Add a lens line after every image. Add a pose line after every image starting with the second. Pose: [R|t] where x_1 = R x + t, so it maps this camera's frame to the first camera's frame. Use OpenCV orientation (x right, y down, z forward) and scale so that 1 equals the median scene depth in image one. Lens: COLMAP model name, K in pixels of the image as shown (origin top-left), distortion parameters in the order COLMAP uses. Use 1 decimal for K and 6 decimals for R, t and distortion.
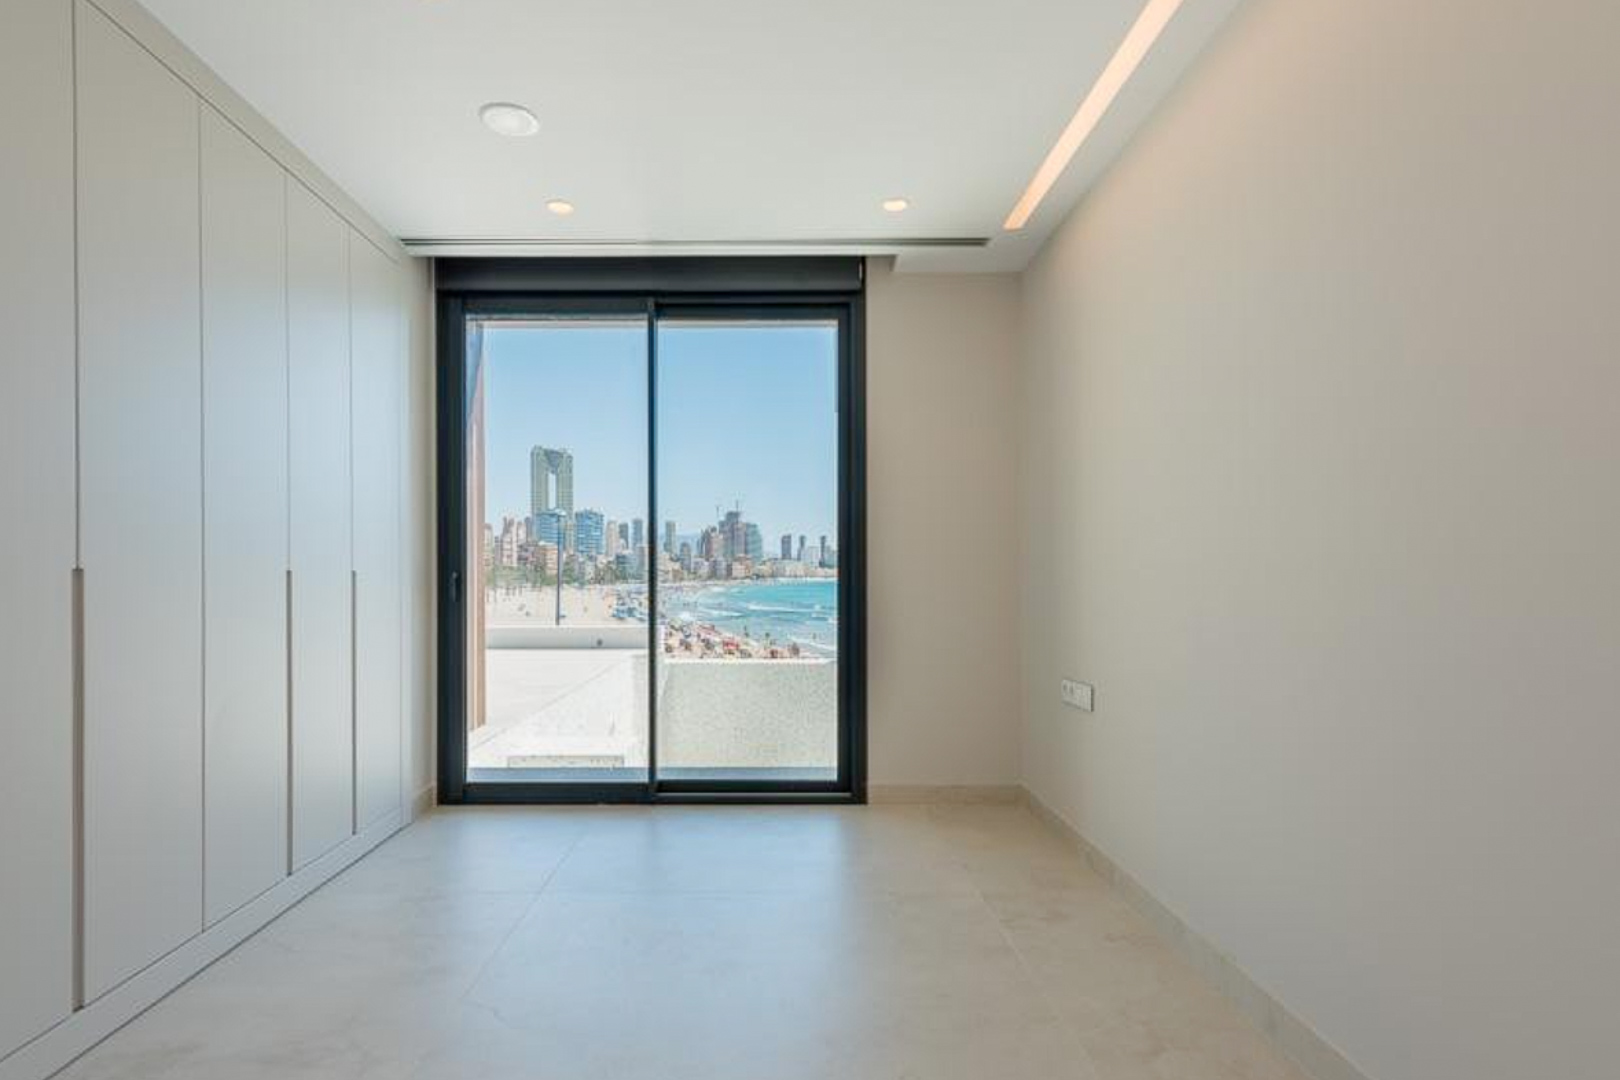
lens RADIAL K [[824.3, 0, 798.0], [0, 824.3, 580.8], [0, 0, 1]] dist [0.005953, -0.000990]
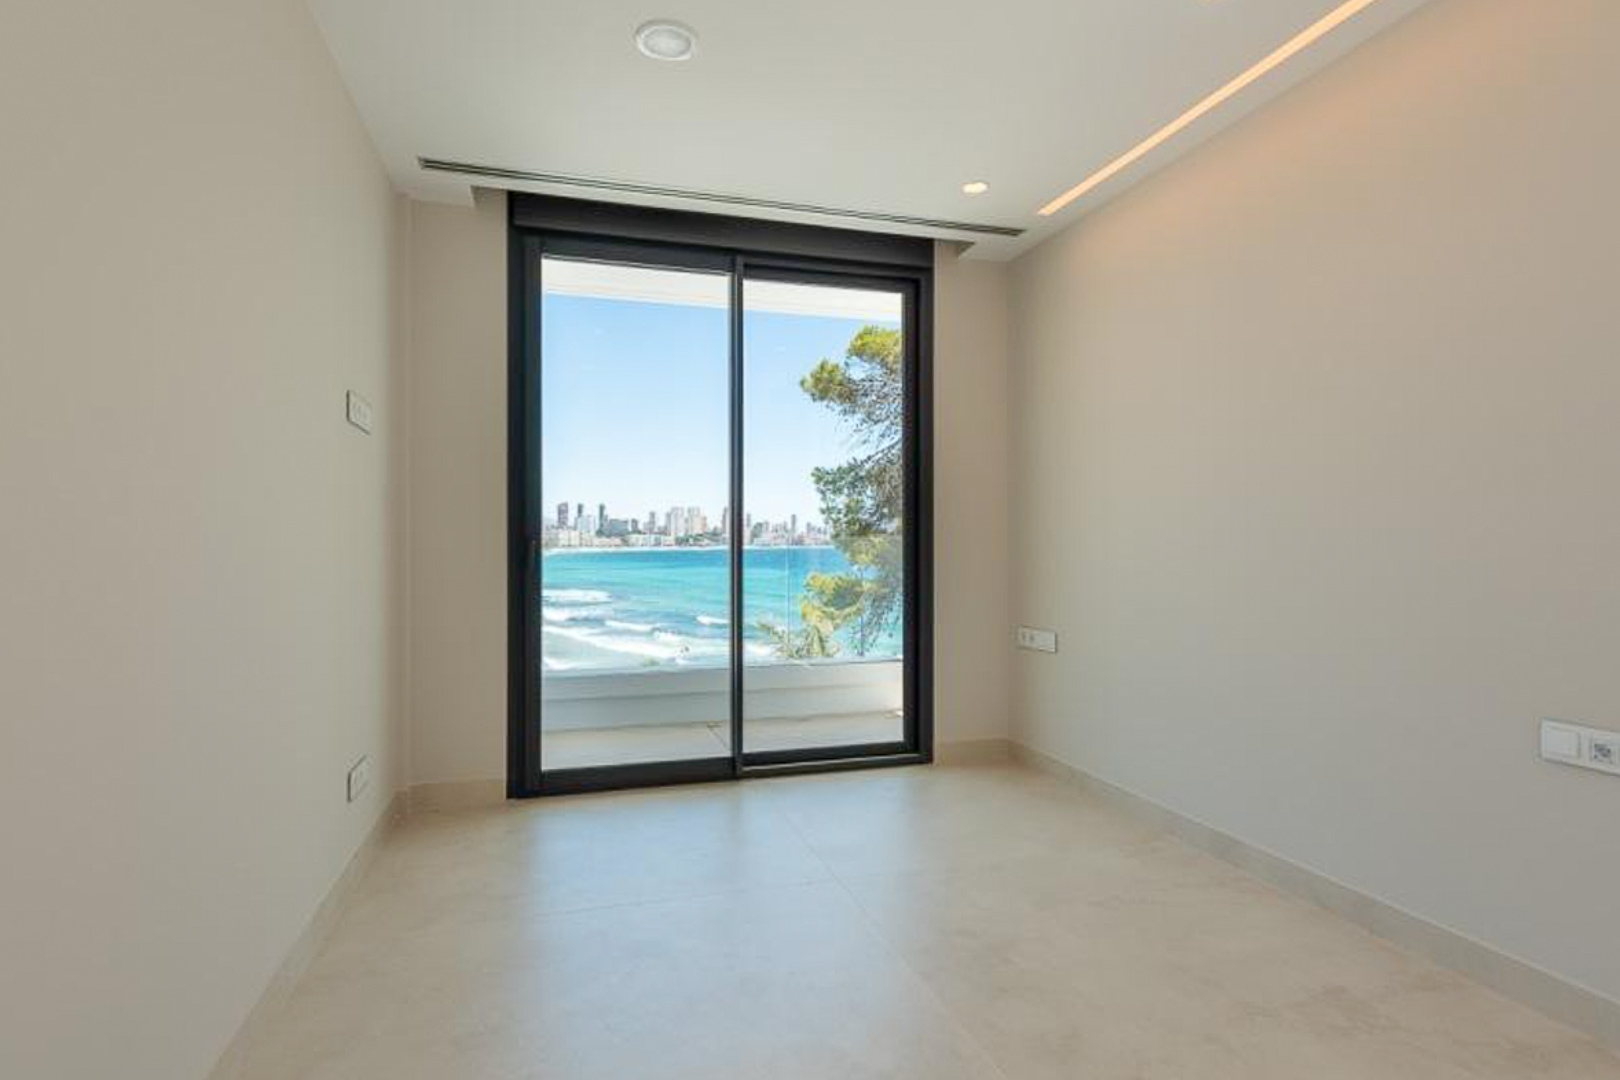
lens RADIAL K [[824.3, 0, 813.6], [0, 824.3, 514.5], [0, 0, 1]] dist [0.005953, -0.000990]
pose [[0.960831, 0.008969, 0.276990, -0.358868], [0.003174, 0.999054, -0.043360, 0.006429], [-0.277117, 0.042541, 0.959894, 0.047652]]
